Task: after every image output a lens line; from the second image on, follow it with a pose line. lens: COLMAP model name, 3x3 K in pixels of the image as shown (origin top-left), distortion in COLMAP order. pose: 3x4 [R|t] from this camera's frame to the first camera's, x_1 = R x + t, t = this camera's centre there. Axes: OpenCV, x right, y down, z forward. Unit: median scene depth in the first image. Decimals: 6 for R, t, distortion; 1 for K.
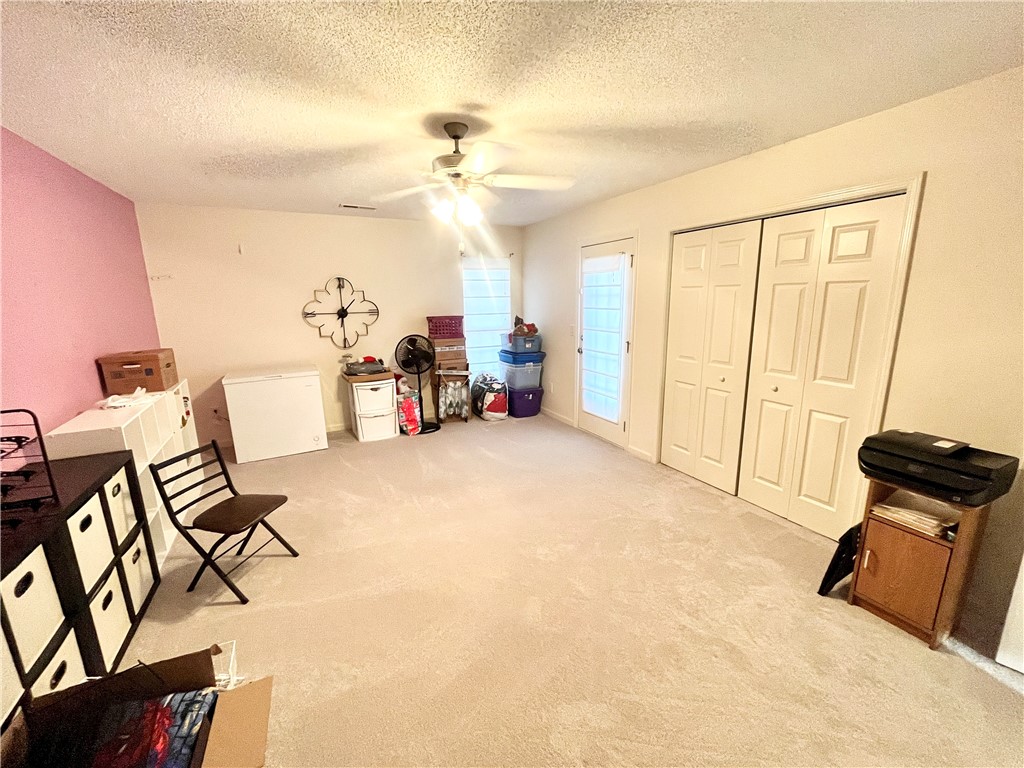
lens RADIAL K [[416.1, 0, 511.5], [0, 416.1, 384.4], [0, 0, 1]] dist [-0.003376, 0.000302]
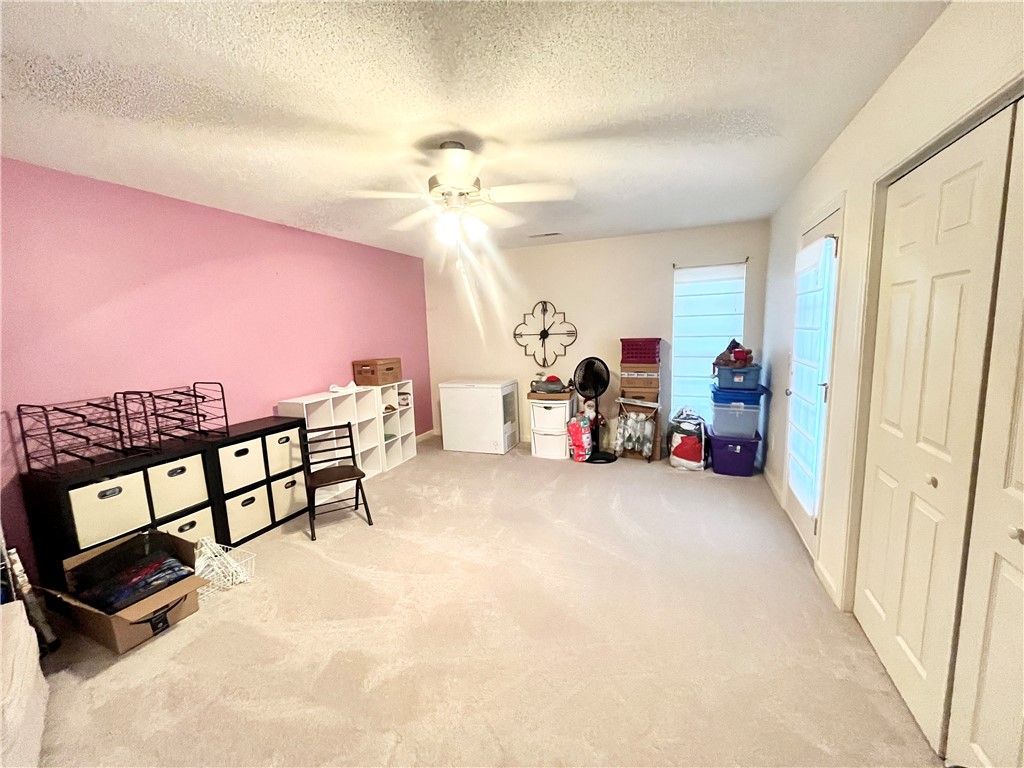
lens RADIAL K [[416.1, 0, 513.5], [0, 416.1, 385.1], [0, 0, 1]] dist [-0.003376, 0.000302]
pose [[0.659507, 0.094812, -0.745695, 0.345857], [-0.133467, 0.991021, 0.007964, -0.037852], [0.739755, 0.094274, 0.666240, 0.230200]]
